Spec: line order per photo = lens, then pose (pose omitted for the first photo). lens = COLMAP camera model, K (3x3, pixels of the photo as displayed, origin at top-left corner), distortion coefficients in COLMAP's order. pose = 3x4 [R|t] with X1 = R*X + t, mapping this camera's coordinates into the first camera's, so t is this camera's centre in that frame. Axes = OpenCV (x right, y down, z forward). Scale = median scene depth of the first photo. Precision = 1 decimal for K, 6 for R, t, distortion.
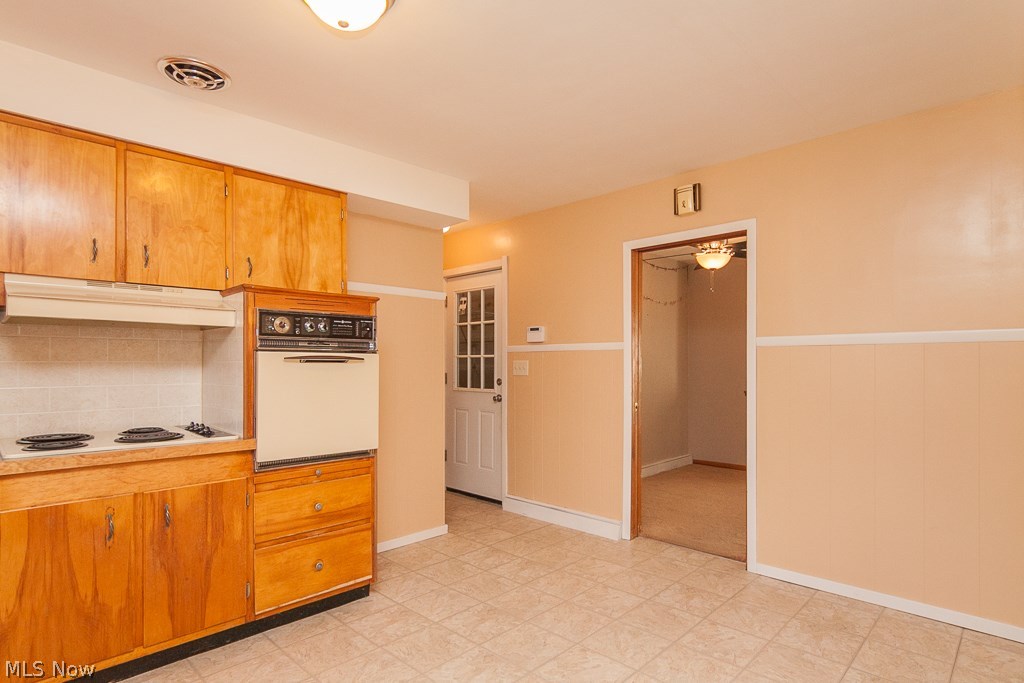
lens RADIAL K [[528.0, 0, 528.7], [0, 528.0, 366.2], [0, 0, 1]] dist [-0.005362, 0.000294]
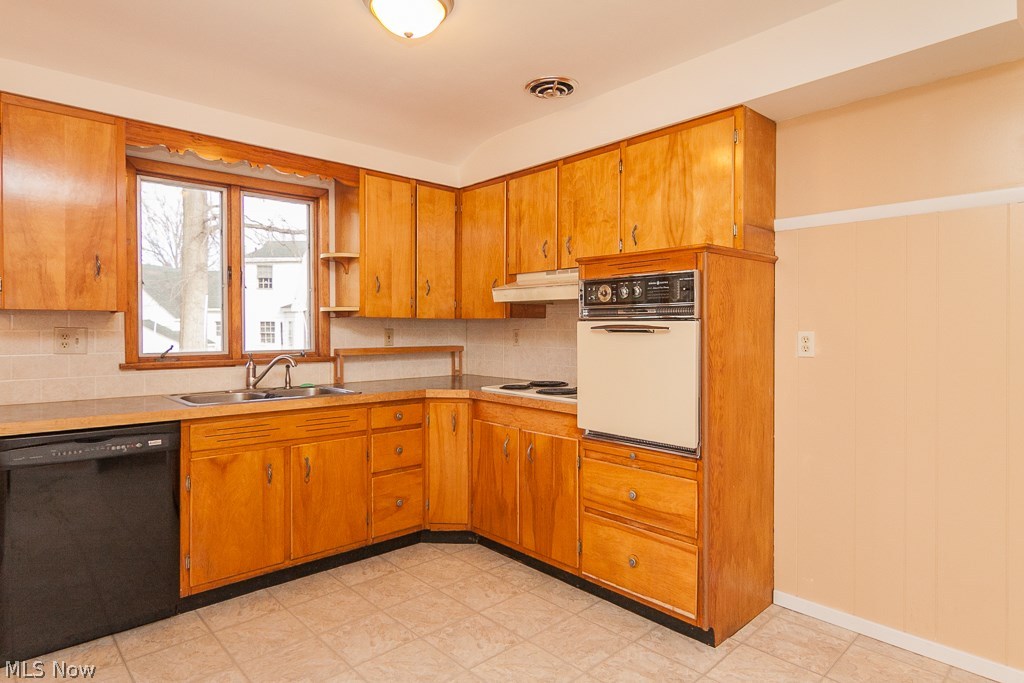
lens RADIAL K [[585.3, 0, 513.2], [0, 585.3, 334.0], [0, 0, 1]] dist [-0.002949, -0.000918]
pose [[-0.063348, 0.013029, -0.997906, 0.590304], [-0.004483, 0.999901, 0.013340, -0.016362], [0.997981, 0.005318, -0.063284, 0.858789]]
